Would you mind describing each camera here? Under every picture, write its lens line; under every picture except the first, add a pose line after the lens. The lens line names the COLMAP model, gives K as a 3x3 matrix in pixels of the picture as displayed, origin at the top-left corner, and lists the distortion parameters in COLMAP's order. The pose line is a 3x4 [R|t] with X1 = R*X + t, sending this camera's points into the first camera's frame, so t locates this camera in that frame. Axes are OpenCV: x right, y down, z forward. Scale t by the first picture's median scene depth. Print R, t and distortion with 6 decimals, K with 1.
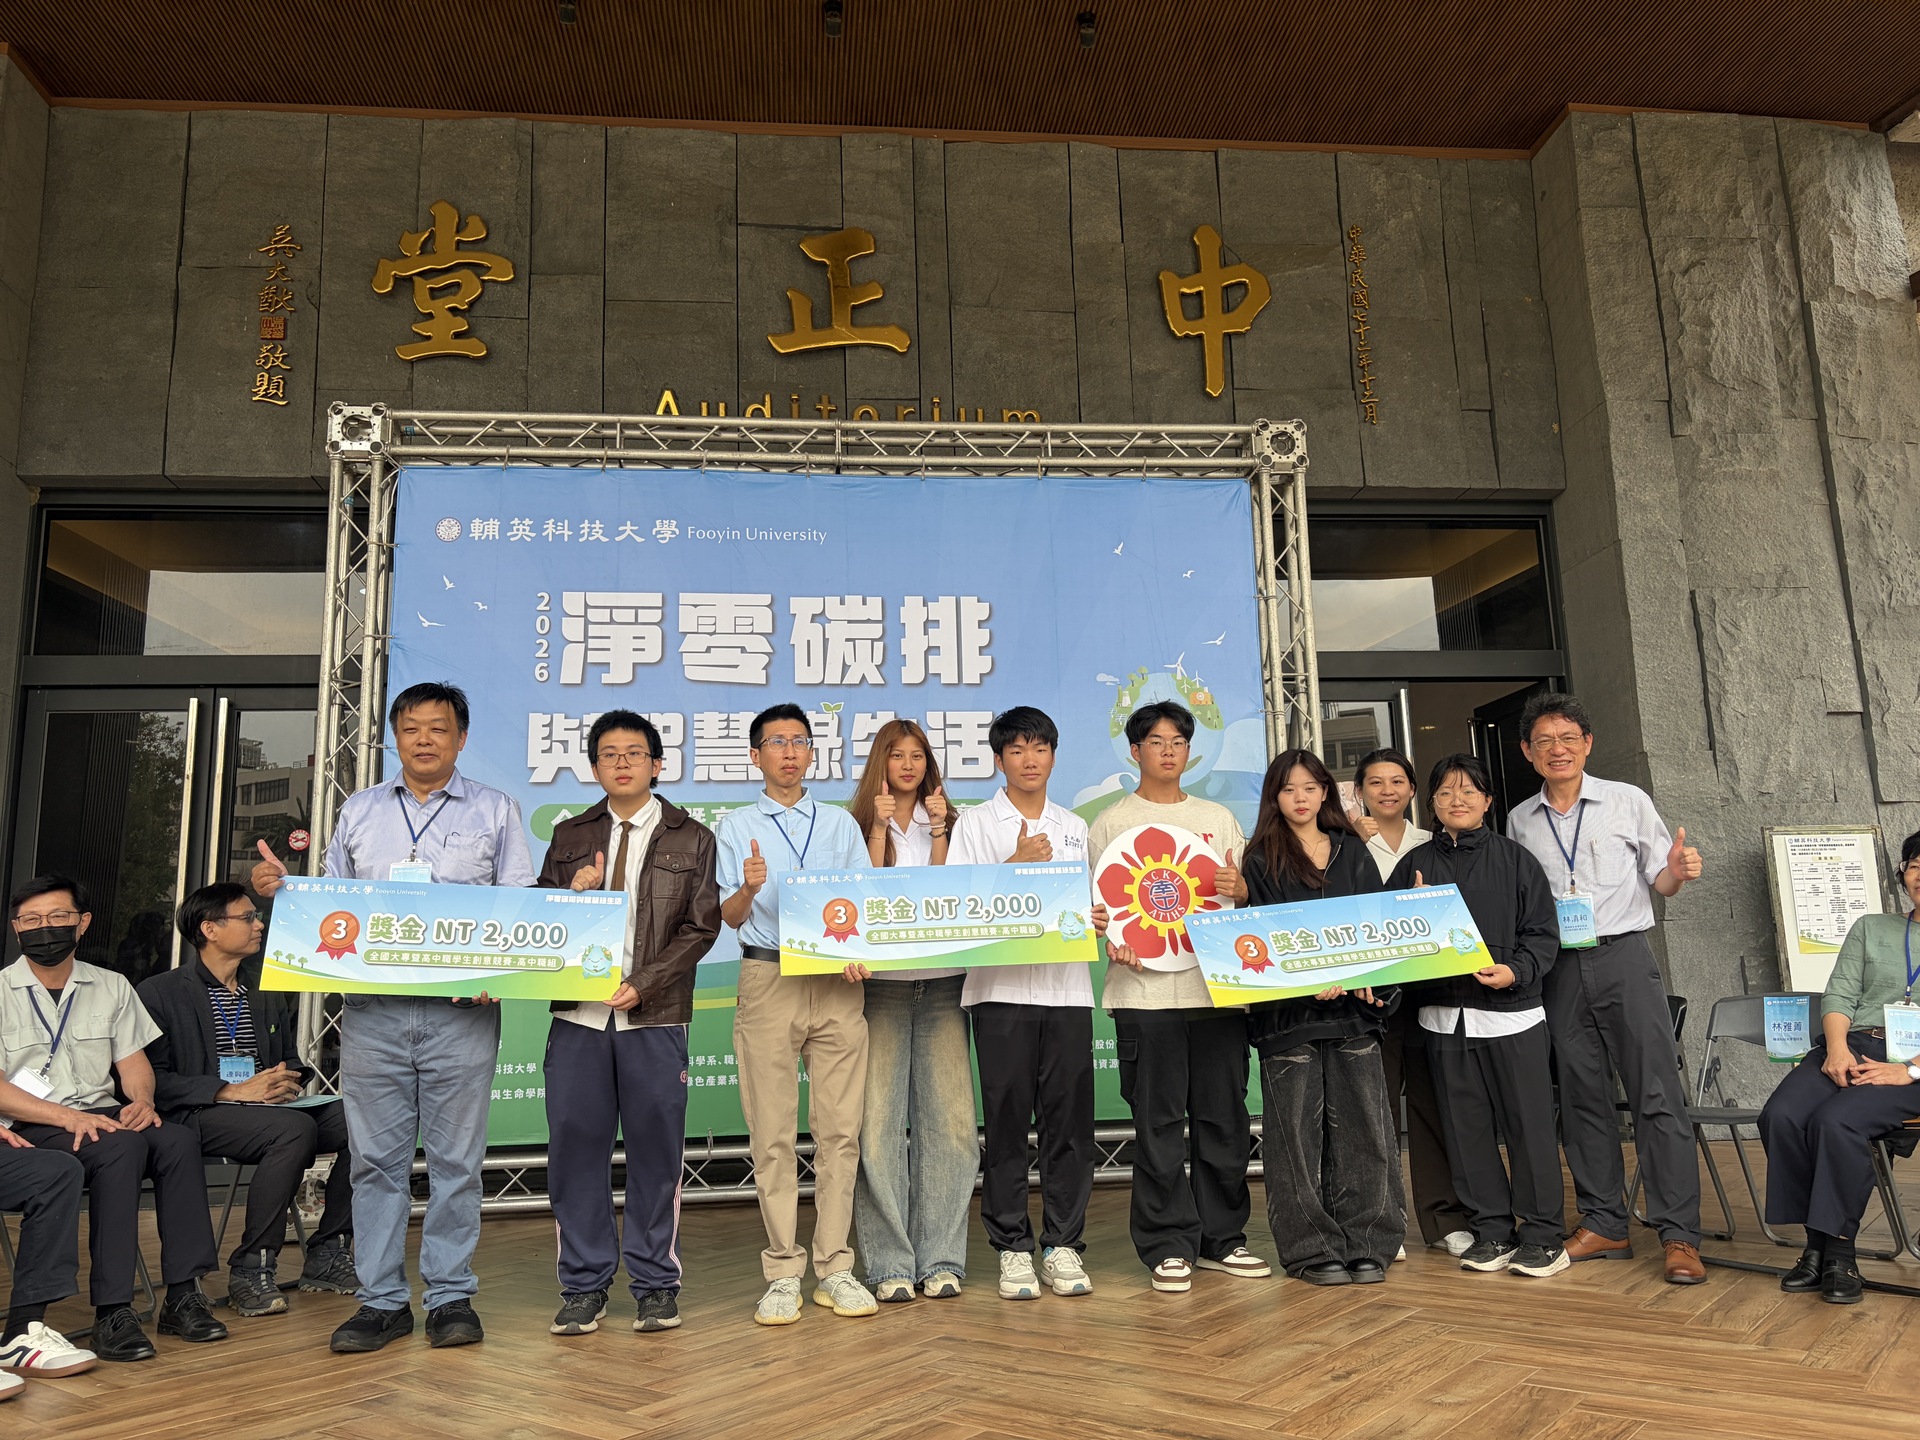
lens RADIAL K [[1481.4, 0, 961.6], [0, 1481.4, 714.6], [0, 0, 1]] dist [0.052136, -0.057708]
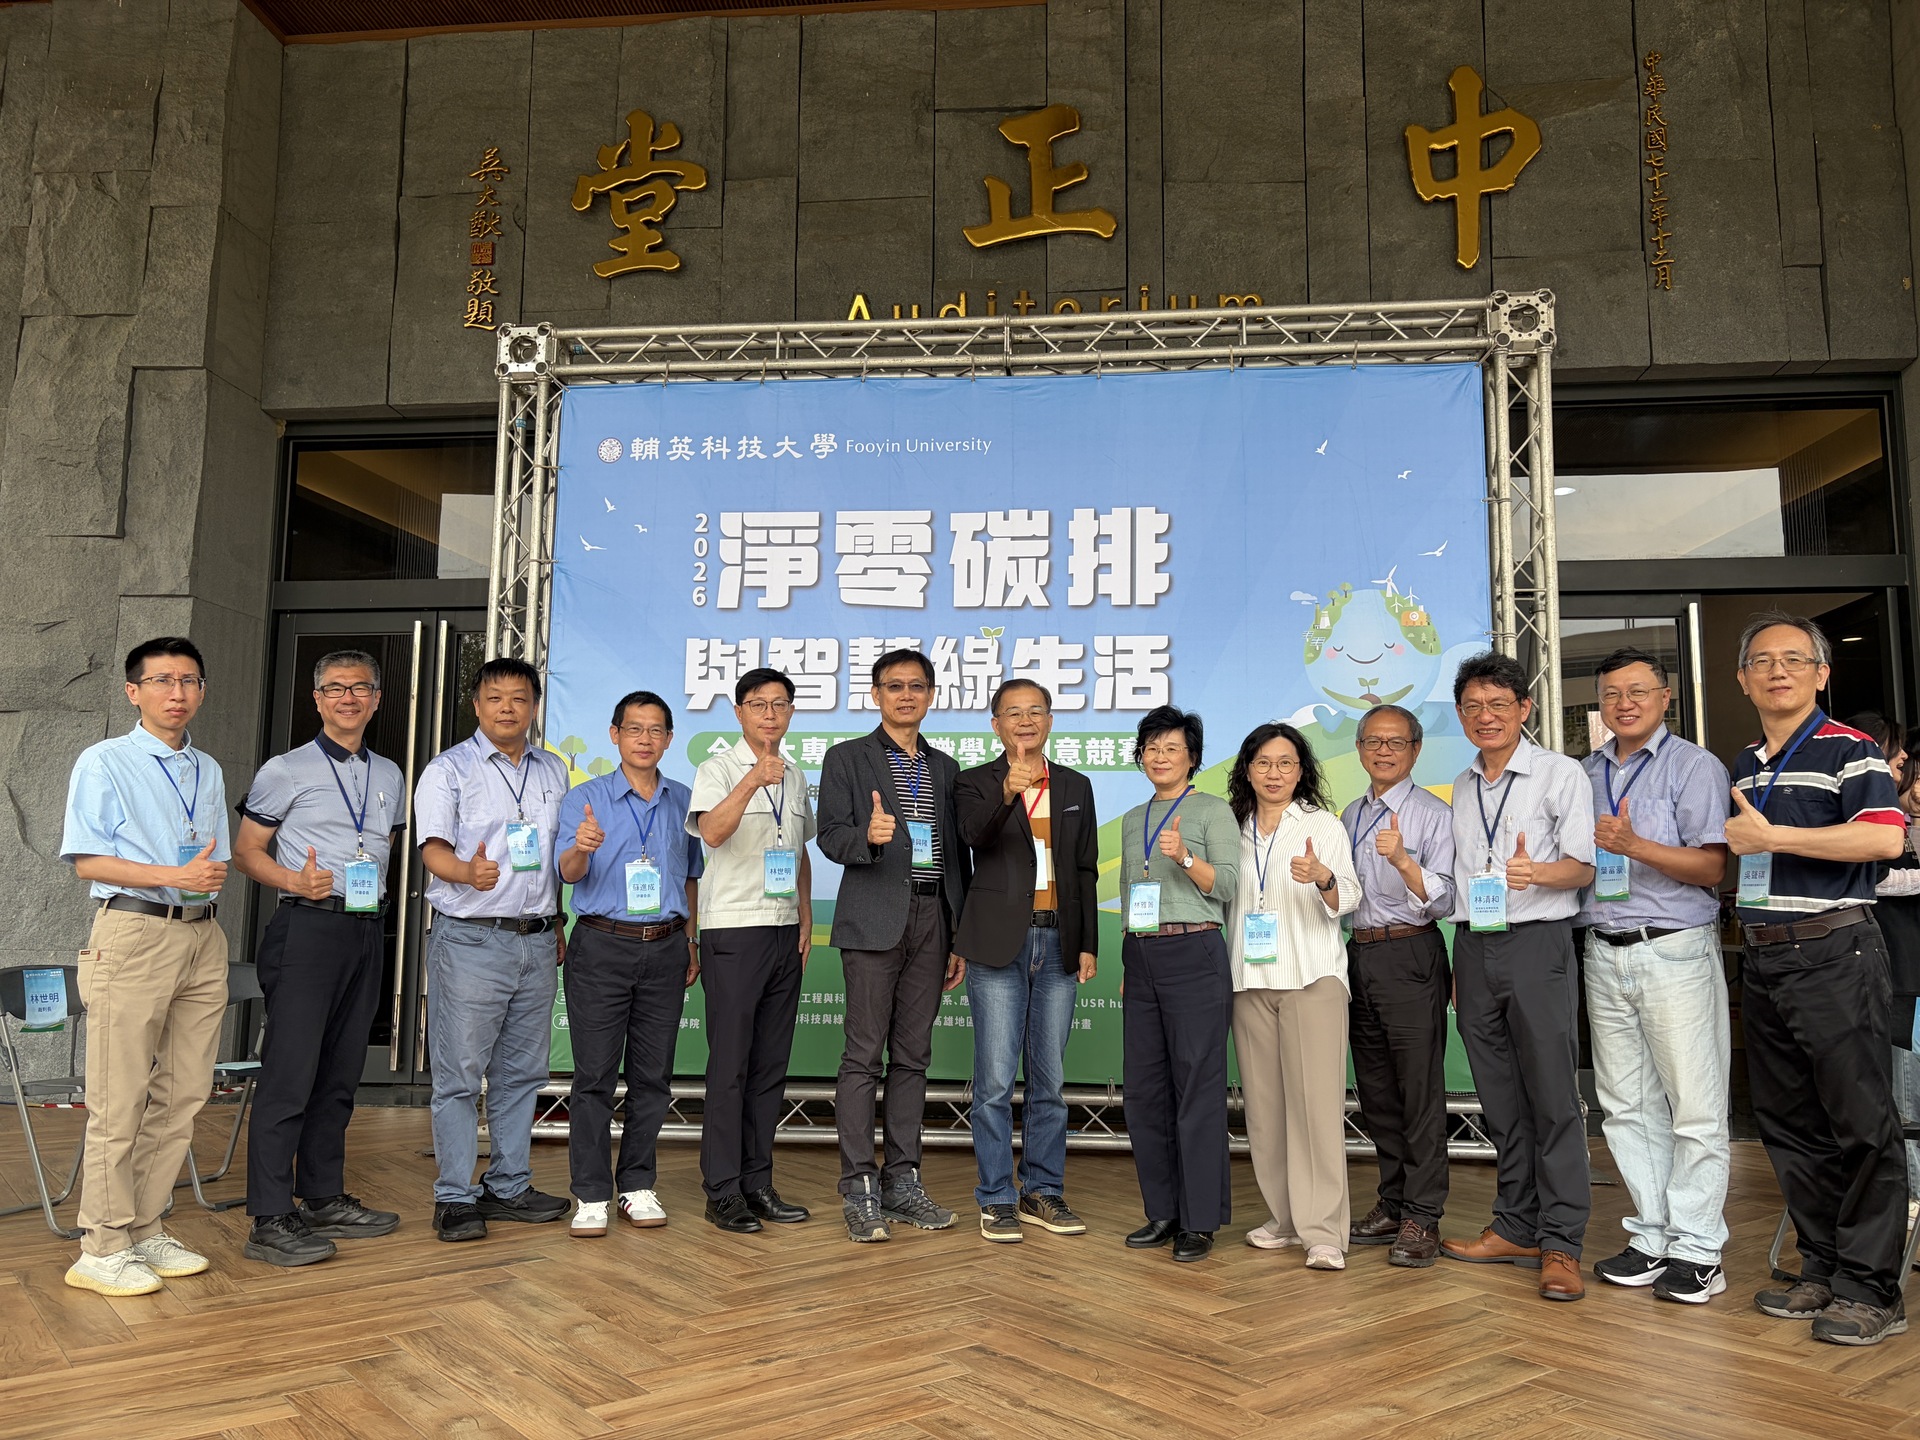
lens RADIAL K [[1478.9, 0, 961.1], [0, 1478.9, 719.4], [0, 0, 1]] dist [0.062234, -0.076289]
pose [[0.974888, 0.010447, -0.222452, 0.081238], [0.004069, 0.997897, 0.064696, -0.007862], [0.222660, -0.063976, 0.972795, 0.070054]]
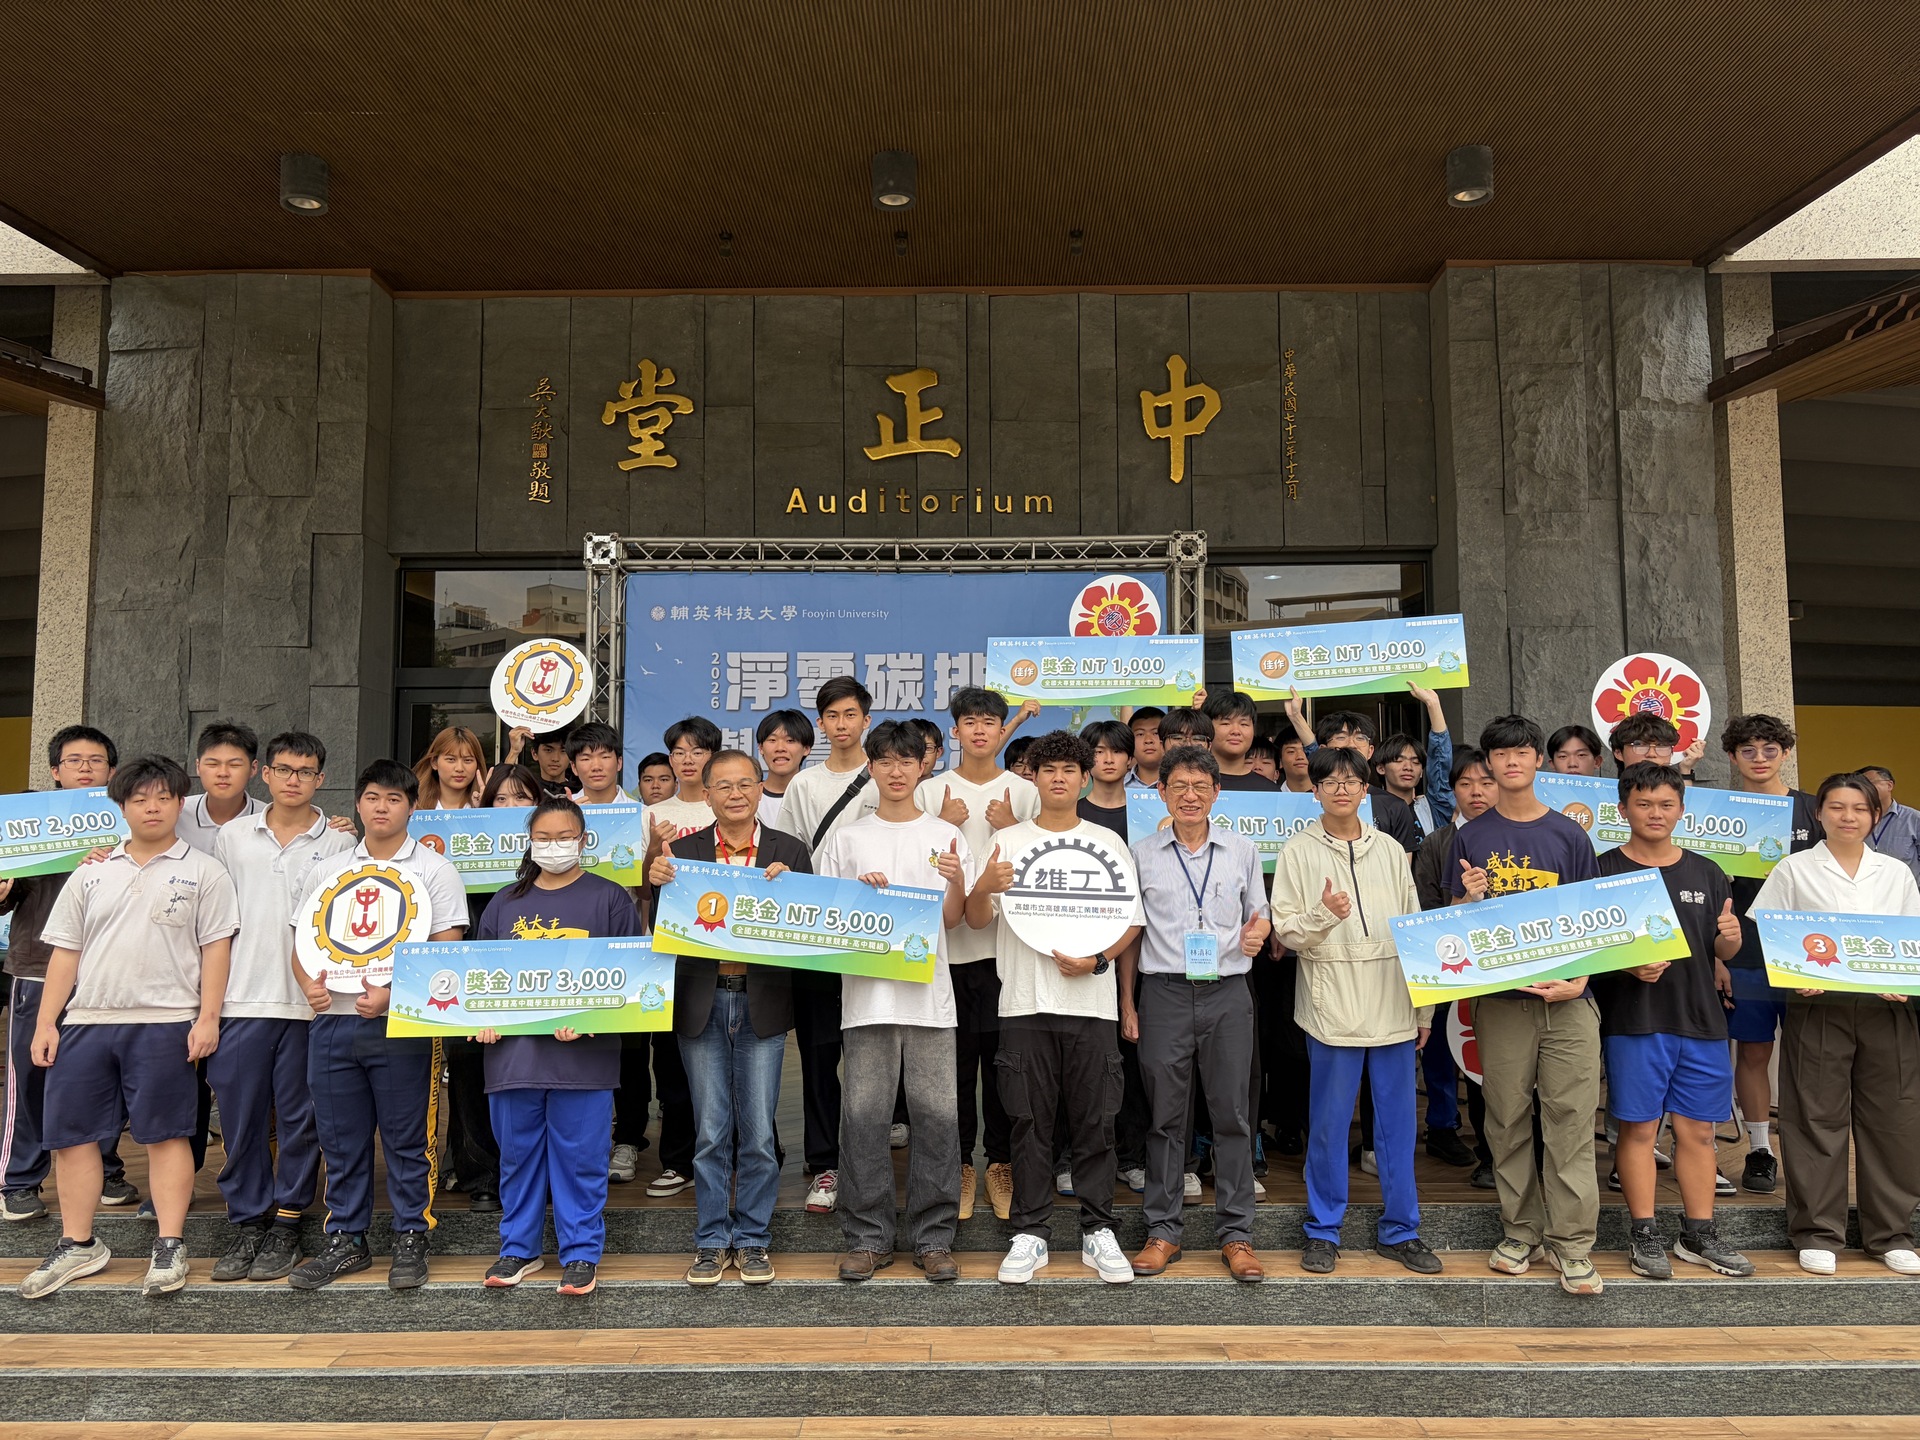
lens RADIAL K [[1554.7, 0, 966.2], [0, 1554.7, 718.8], [0, 0, 1]] dist [0.046512, -0.012165]
pose [[0.992762, 0.013979, -0.119281, 0.157995], [-0.001535, 0.994598, 0.103787, -0.150705], [0.120087, -0.102853, 0.987421, -0.530929]]
